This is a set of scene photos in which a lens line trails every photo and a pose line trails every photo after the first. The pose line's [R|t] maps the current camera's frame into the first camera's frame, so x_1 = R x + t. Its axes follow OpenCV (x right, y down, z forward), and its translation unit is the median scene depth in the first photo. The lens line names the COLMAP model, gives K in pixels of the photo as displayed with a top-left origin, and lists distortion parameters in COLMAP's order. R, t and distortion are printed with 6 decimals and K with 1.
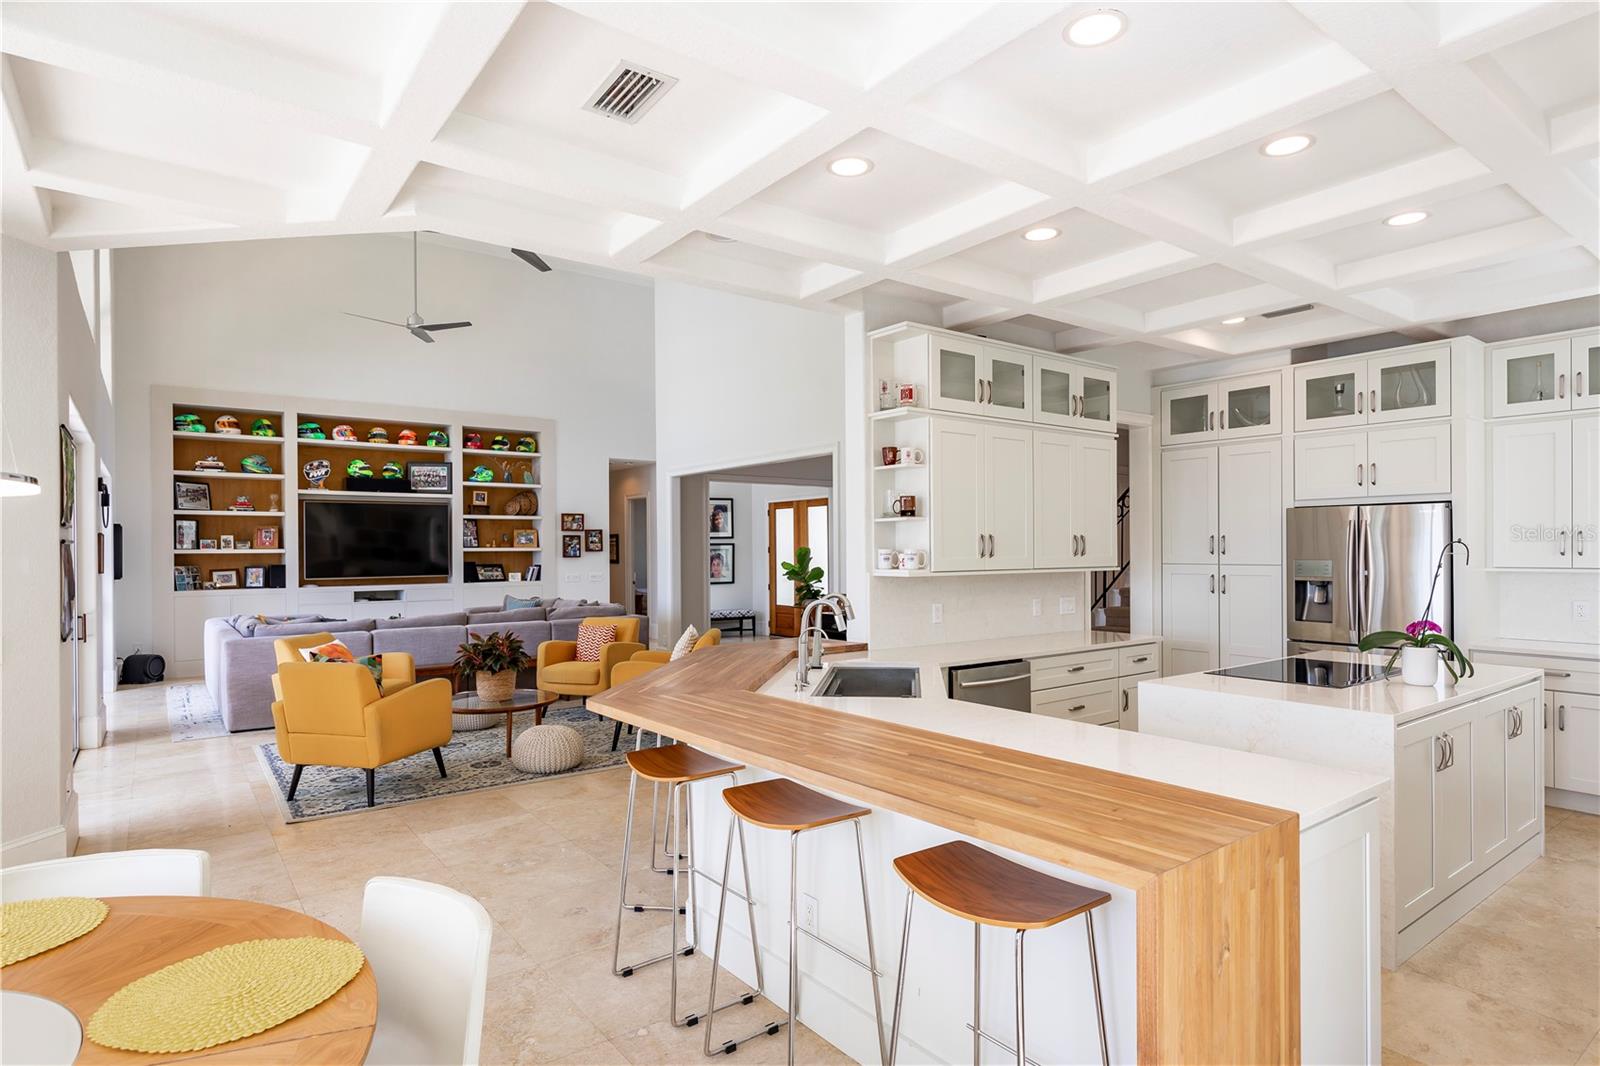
lens RADIAL K [[859.4, 0, 804.9], [0, 859.4, 546.6], [0, 0, 1]] dist [-0.001508, 0.000012]
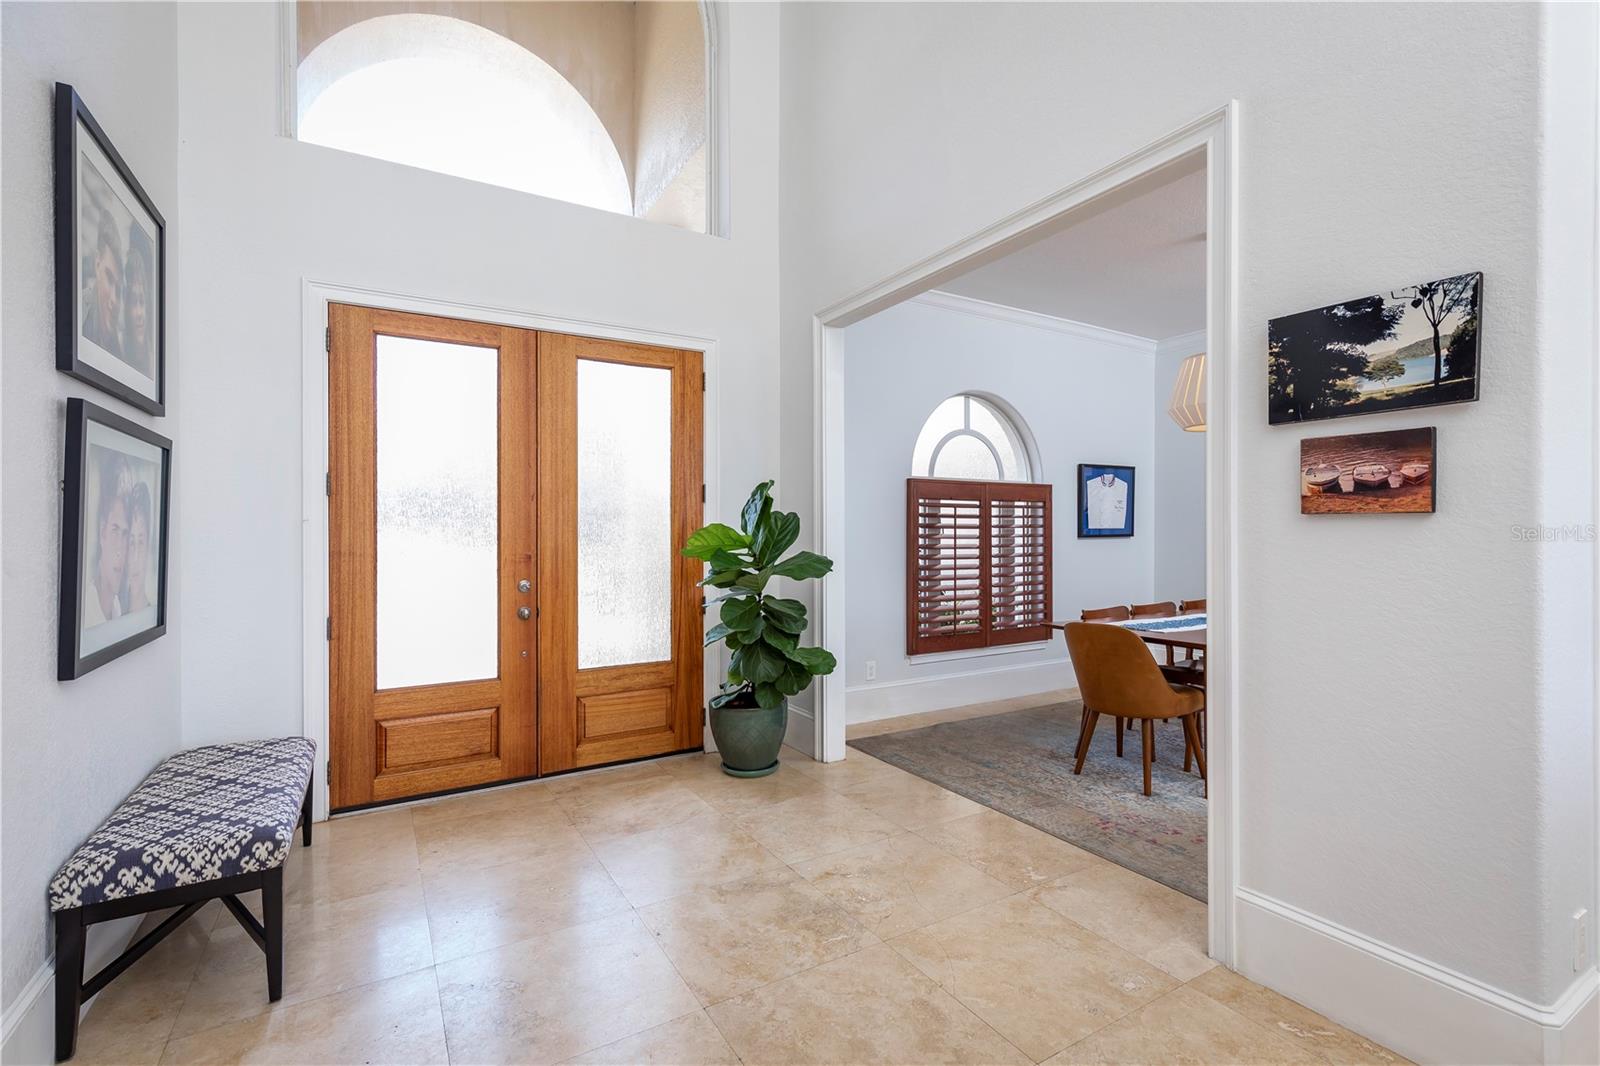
lens RADIAL K [[724.3, 0, 806.9], [0, 724.3, 529.8], [0, 0, 1]] dist [0.013725, -0.001126]
pose [[0.107959, 0.012616, 0.994075, -0.664646], [-0.003895, 0.999917, -0.012267, 0.054517], [-0.994148, -0.002548, 0.108000, 2.277340]]
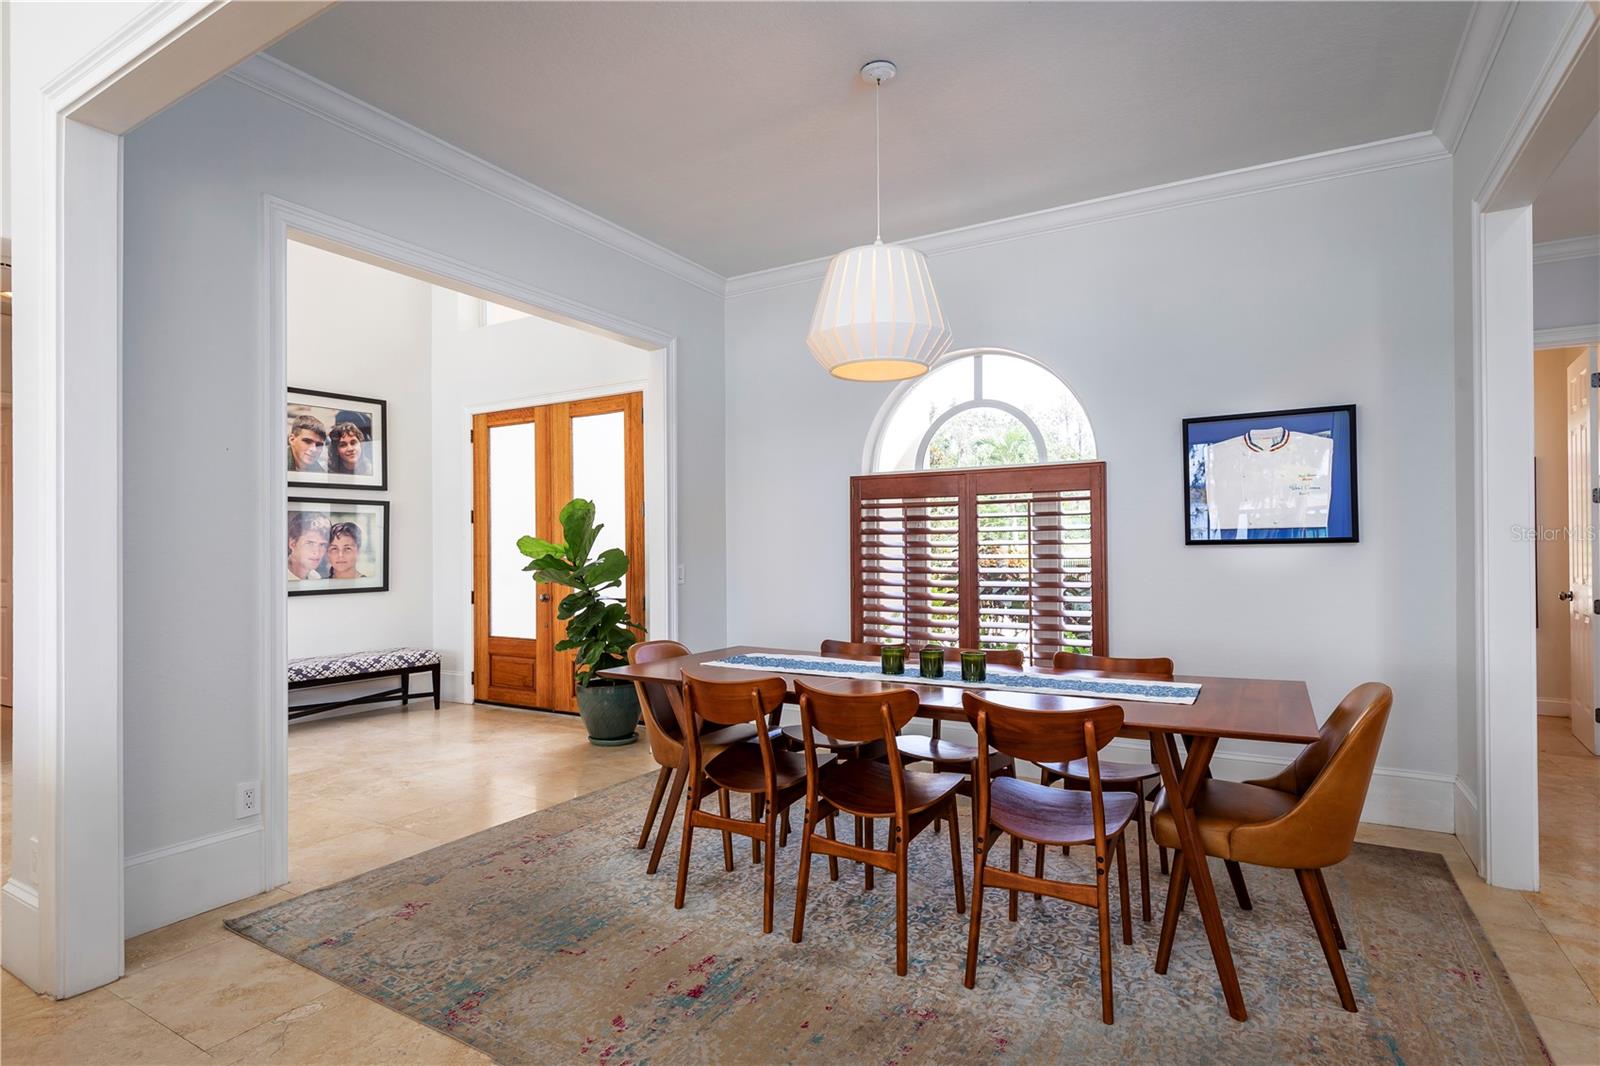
lens RADIAL K [[816.2, 0, 786.7], [0, 816.2, 537.0], [0, 0, 1]] dist [0.015316, 0.000239]
pose [[0.930872, 0.006928, 0.365279, -0.123443], [-0.002941, 0.999930, -0.011470, 0.053041], [-0.365333, 0.009603, 0.930827, 1.447428]]
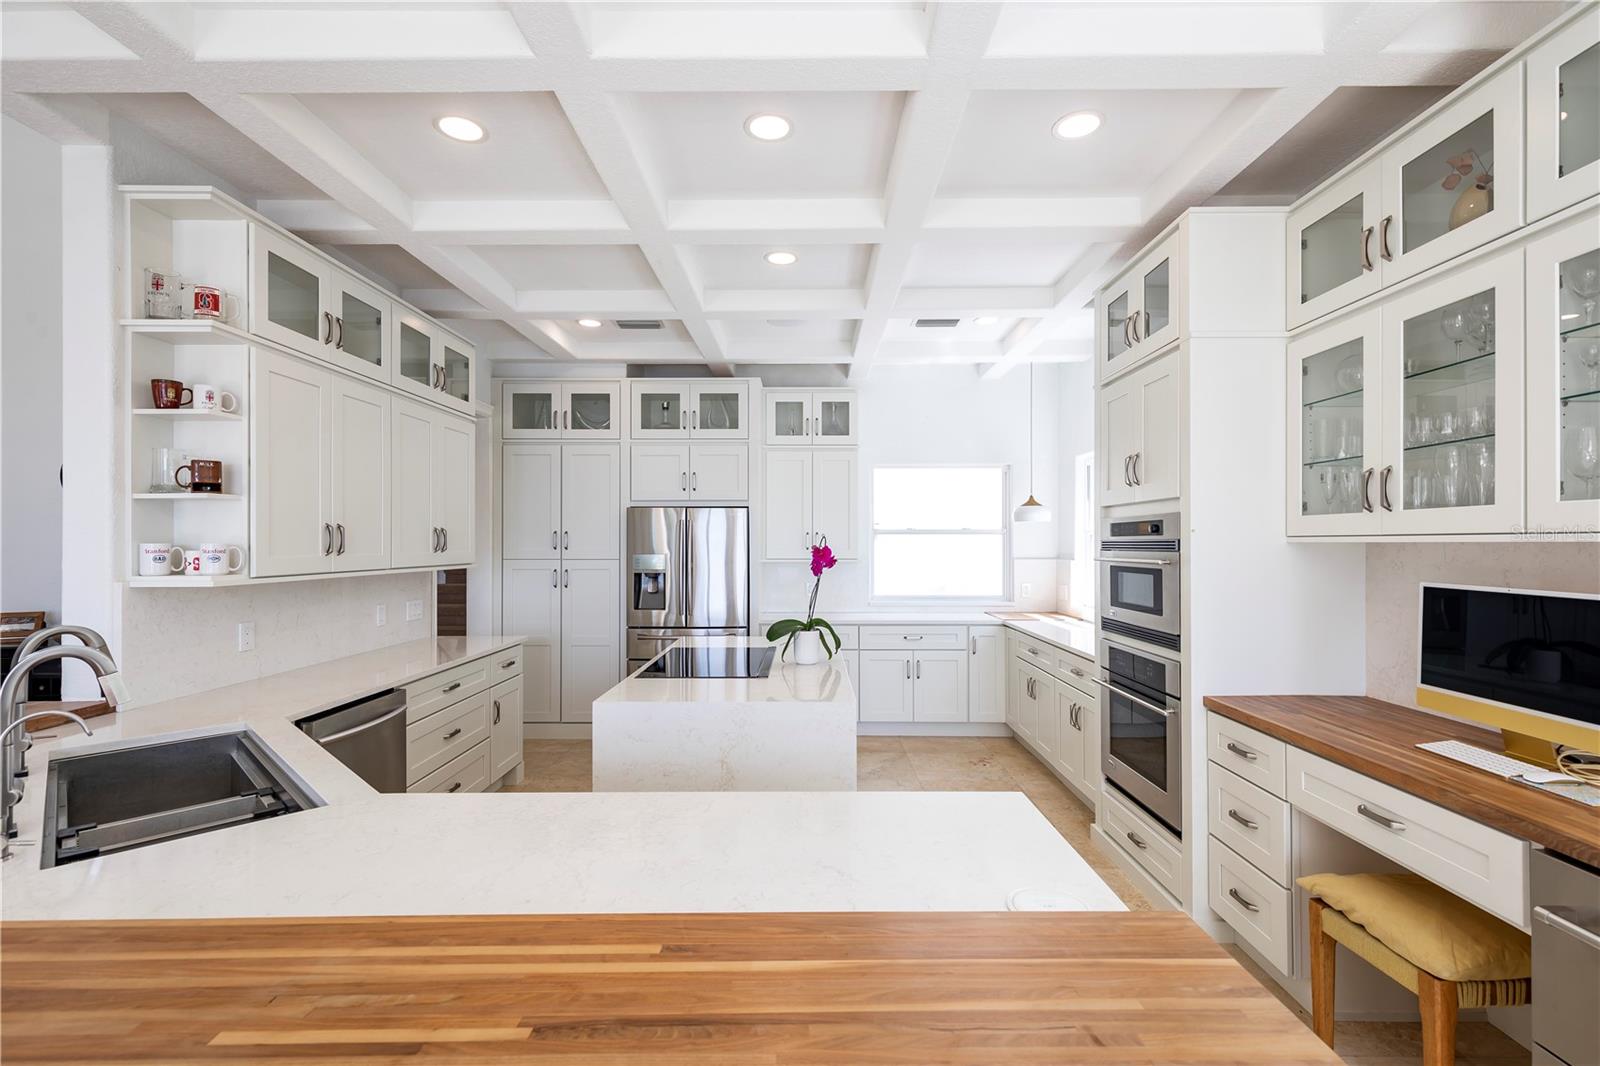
lens RADIAL K [[724.3, 0, 802.3], [0, 724.3, 534.1], [0, 0, 1]] dist [0.013725, -0.001126]
pose [[0.612898, 0.013814, 0.790042, -0.033245], [-0.004669, 0.999893, -0.013861, 0.001275], [-0.790149, 0.004807, 0.612897, 0.273394]]
